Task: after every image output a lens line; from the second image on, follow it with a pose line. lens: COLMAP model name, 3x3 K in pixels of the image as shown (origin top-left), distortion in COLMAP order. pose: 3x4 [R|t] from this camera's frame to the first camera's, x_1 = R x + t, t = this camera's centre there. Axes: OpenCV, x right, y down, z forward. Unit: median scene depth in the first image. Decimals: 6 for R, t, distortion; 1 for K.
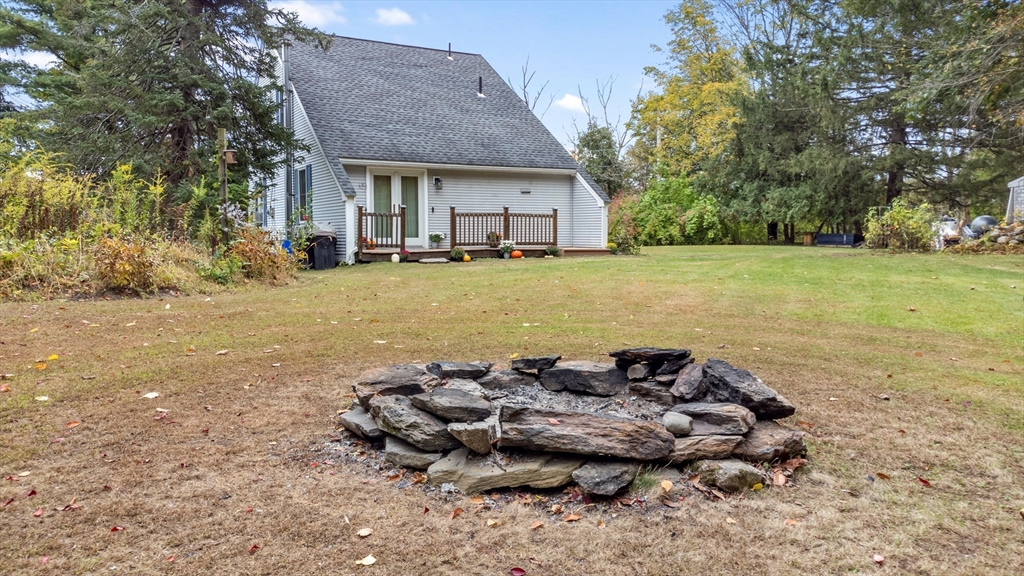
lens RADIAL K [[755.8, 0, 512.0], [0, 755.8, 288.0], [0, 0, 1]] dist [-0.002127, -0.000681]
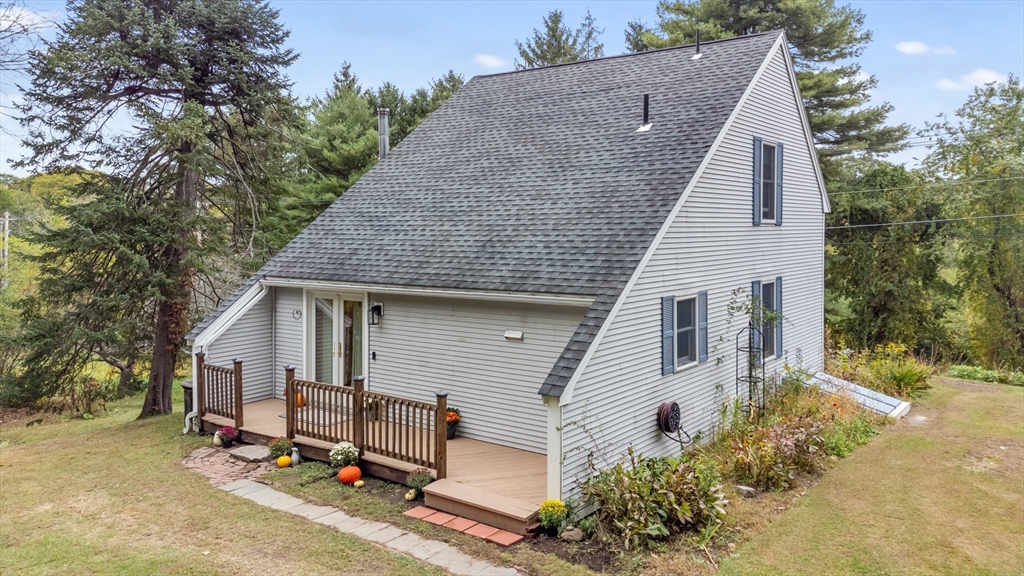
lens RADIAL K [[768.1, 0, 512.4], [0, 768.1, 236.8], [0, 0, 1]] dist [0.005414, 0.002403]
pose [[0.381362, 0.014987, -0.924304, 0.523364], [-0.049690, 0.998755, -0.004308, -0.204761], [0.923089, 0.047571, 0.381632, 0.858010]]
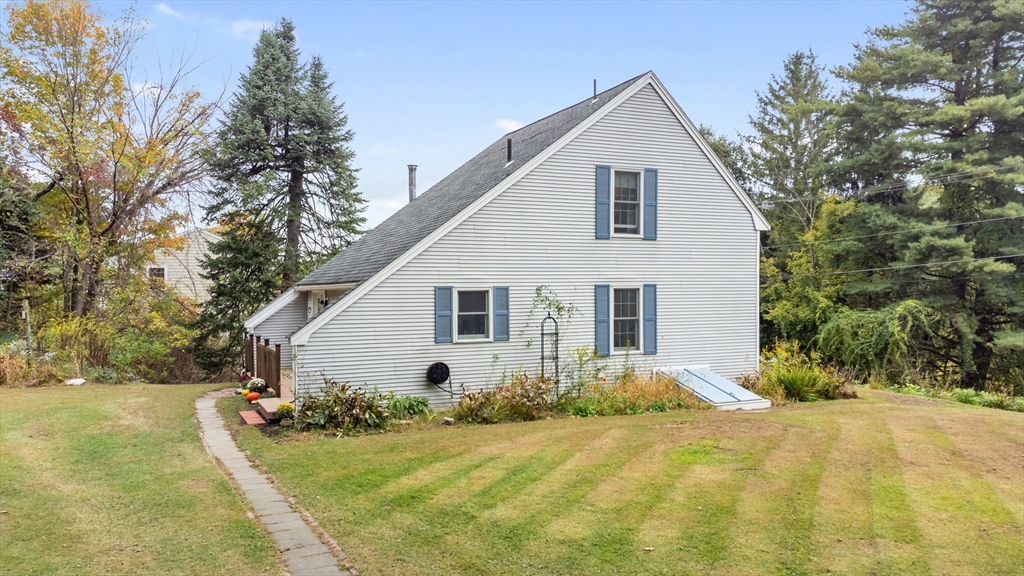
lens RADIAL K [[755.8, 0, 512.0], [0, 755.8, 288.0], [0, 0, 1]] dist [-0.002127, -0.000681]
pose [[-0.073244, 0.005641, -0.997298, 0.771135], [-0.046962, 0.998855, 0.009098, -0.181046], [0.996208, 0.047502, -0.072895, 1.252367]]
